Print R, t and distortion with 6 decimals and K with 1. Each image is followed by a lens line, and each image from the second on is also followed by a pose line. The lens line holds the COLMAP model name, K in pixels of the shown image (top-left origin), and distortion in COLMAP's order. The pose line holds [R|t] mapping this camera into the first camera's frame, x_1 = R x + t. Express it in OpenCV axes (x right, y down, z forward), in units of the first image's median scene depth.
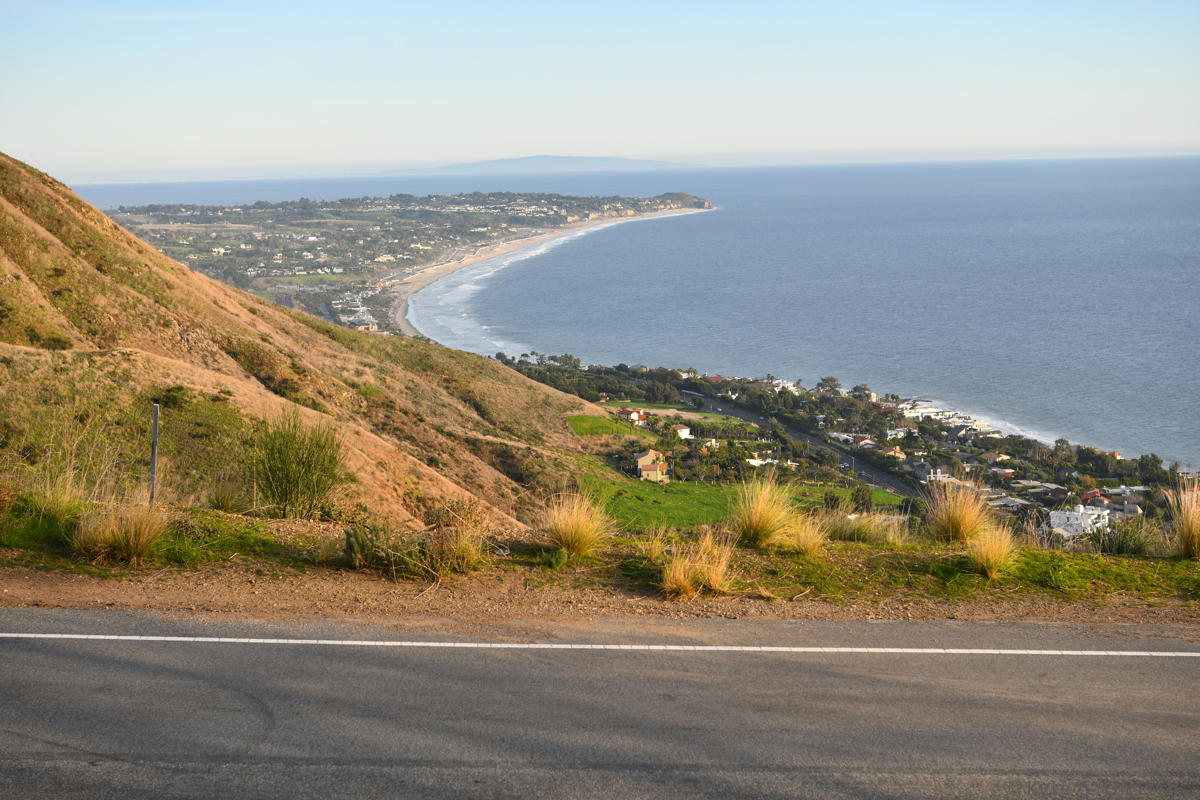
lens RADIAL K [[2088.5, 0, 589.6], [0, 2088.5, 401.8], [0, 0, 1]] dist [-0.020088, 0.000000]
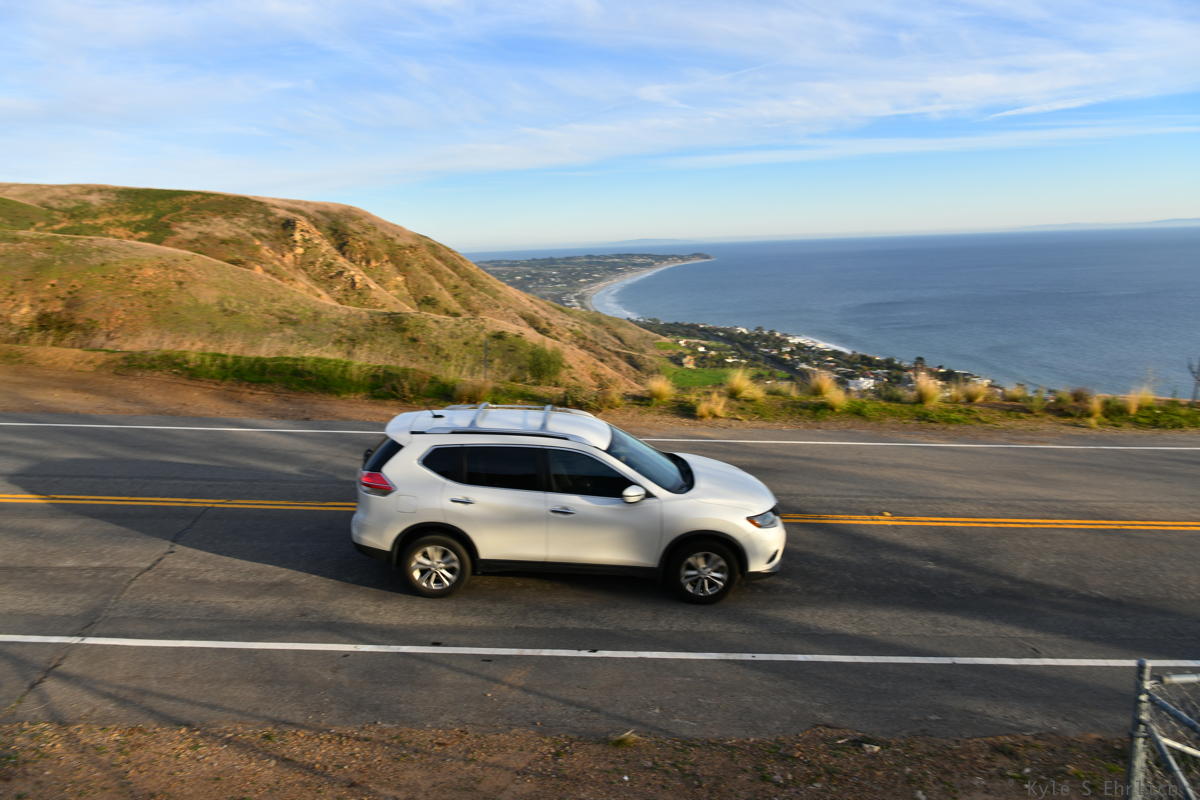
lens RADIAL K [[820.0, 0, 596.7], [0, 820.0, 398.2], [0, 0, 1]] dist [-0.018305, 0.006379]
pose [[0.996704, 0.002519, -0.081083, -0.002396], [0.003545, 0.997211, 0.074550, -0.000511], [0.081045, -0.074592, 0.993915, 0.056135]]
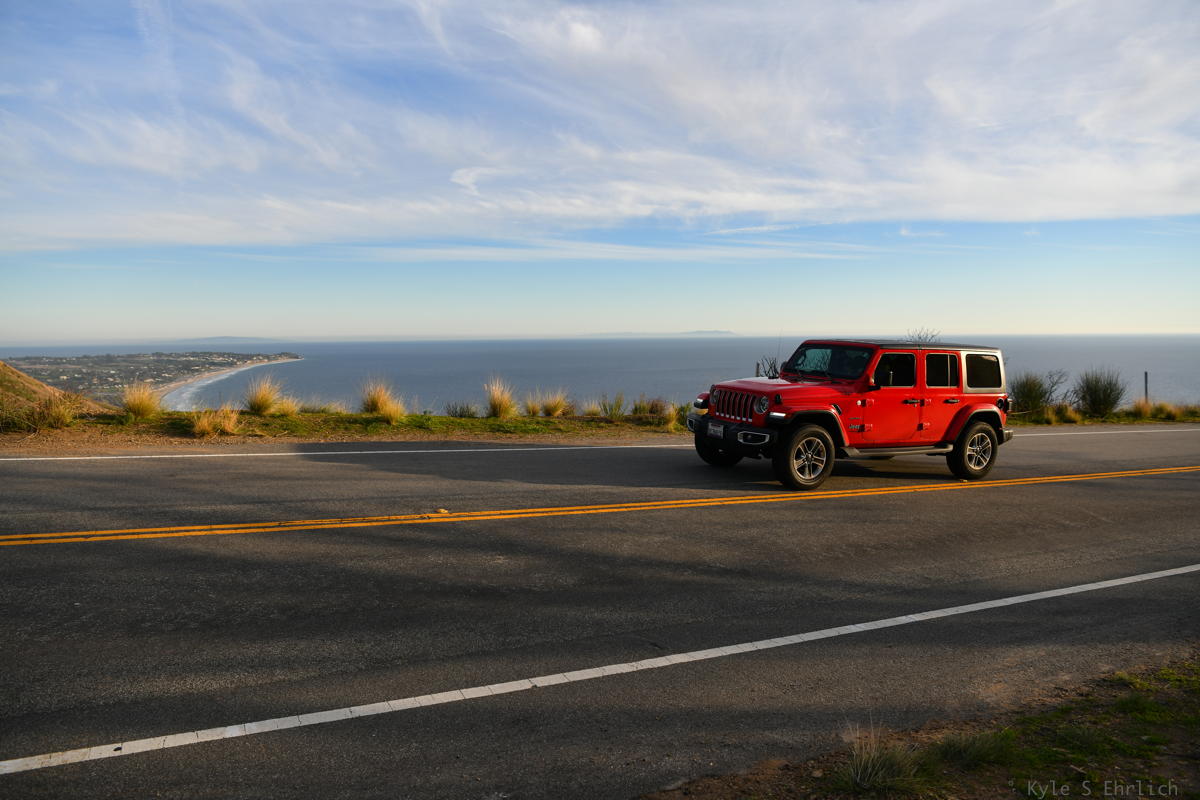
lens RADIAL K [[820.0, 0, 597.8], [0, 820.0, 388.4], [0, 0, 1]] dist [-0.018305, 0.006379]
pose [[0.919159, -0.011978, 0.393704, 0.073600], [0.034298, 0.998175, -0.049705, 0.095193], [-0.392390, 0.059190, 0.917893, 0.253903]]
